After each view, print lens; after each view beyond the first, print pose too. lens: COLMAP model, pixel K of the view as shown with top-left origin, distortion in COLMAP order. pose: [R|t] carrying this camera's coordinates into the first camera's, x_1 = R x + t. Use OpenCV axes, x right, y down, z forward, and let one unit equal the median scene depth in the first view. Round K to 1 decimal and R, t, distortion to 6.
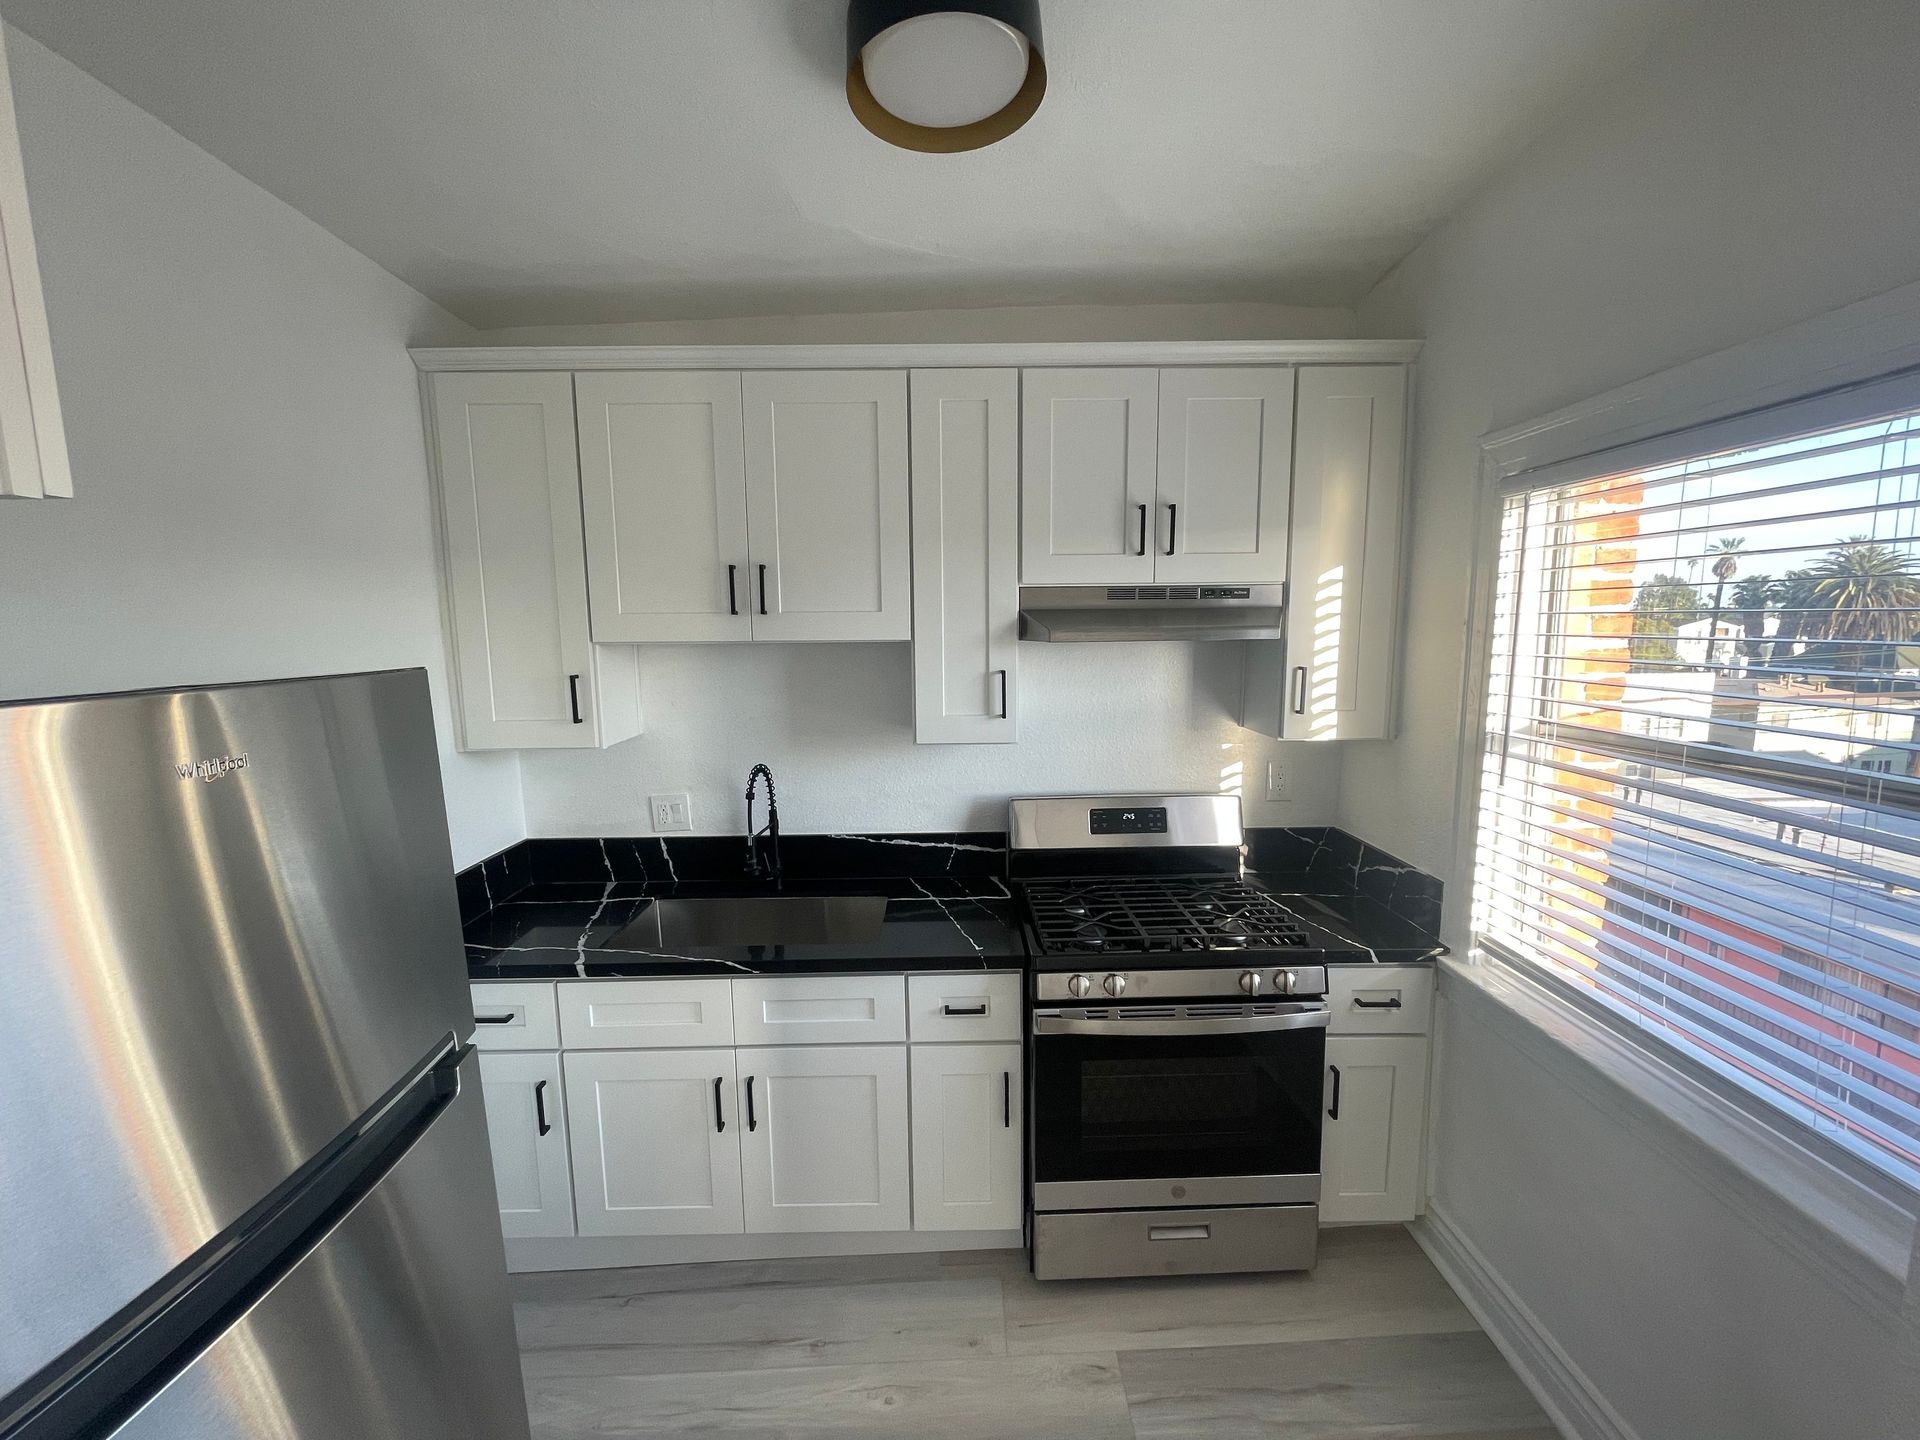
lens RADIAL K [[772.4, 0, 956.5], [0, 772.4, 721.5], [0, 0, 1]] dist [-0.003718, -0.000184]
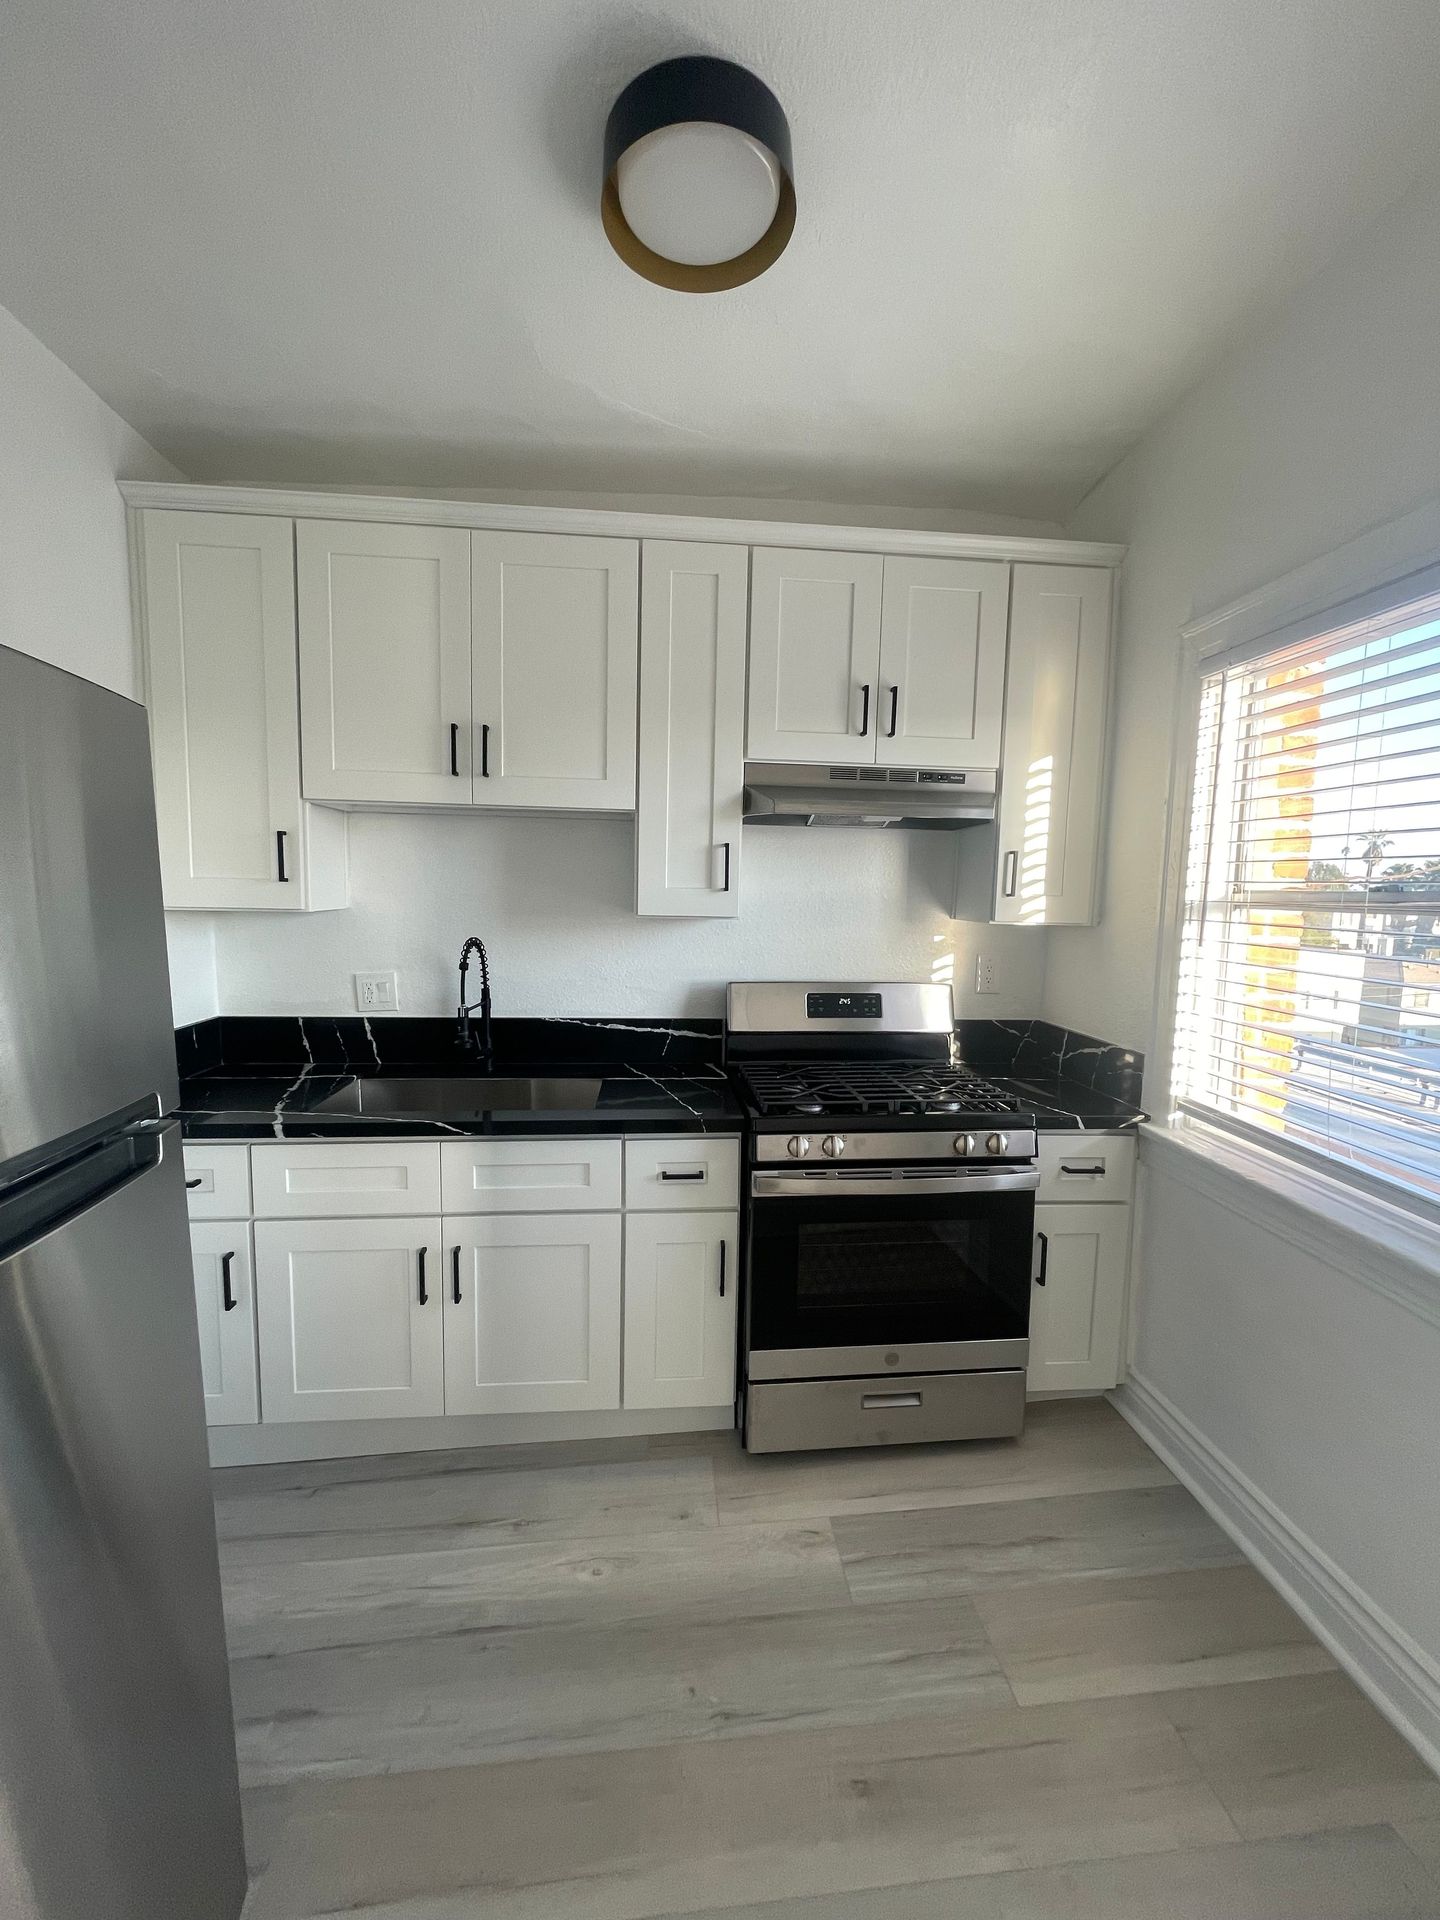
lens RADIAL K [[772.4, 0, 722.0], [0, 772.4, 958.8], [0, 0, 1]] dist [-0.003718, -0.000184]
pose [[0.996286, 0.024998, 0.082403, -0.026367], [-0.022204, 0.999153, -0.034651, 0.126457], [-0.083199, 0.032692, 0.995997, 0.004054]]
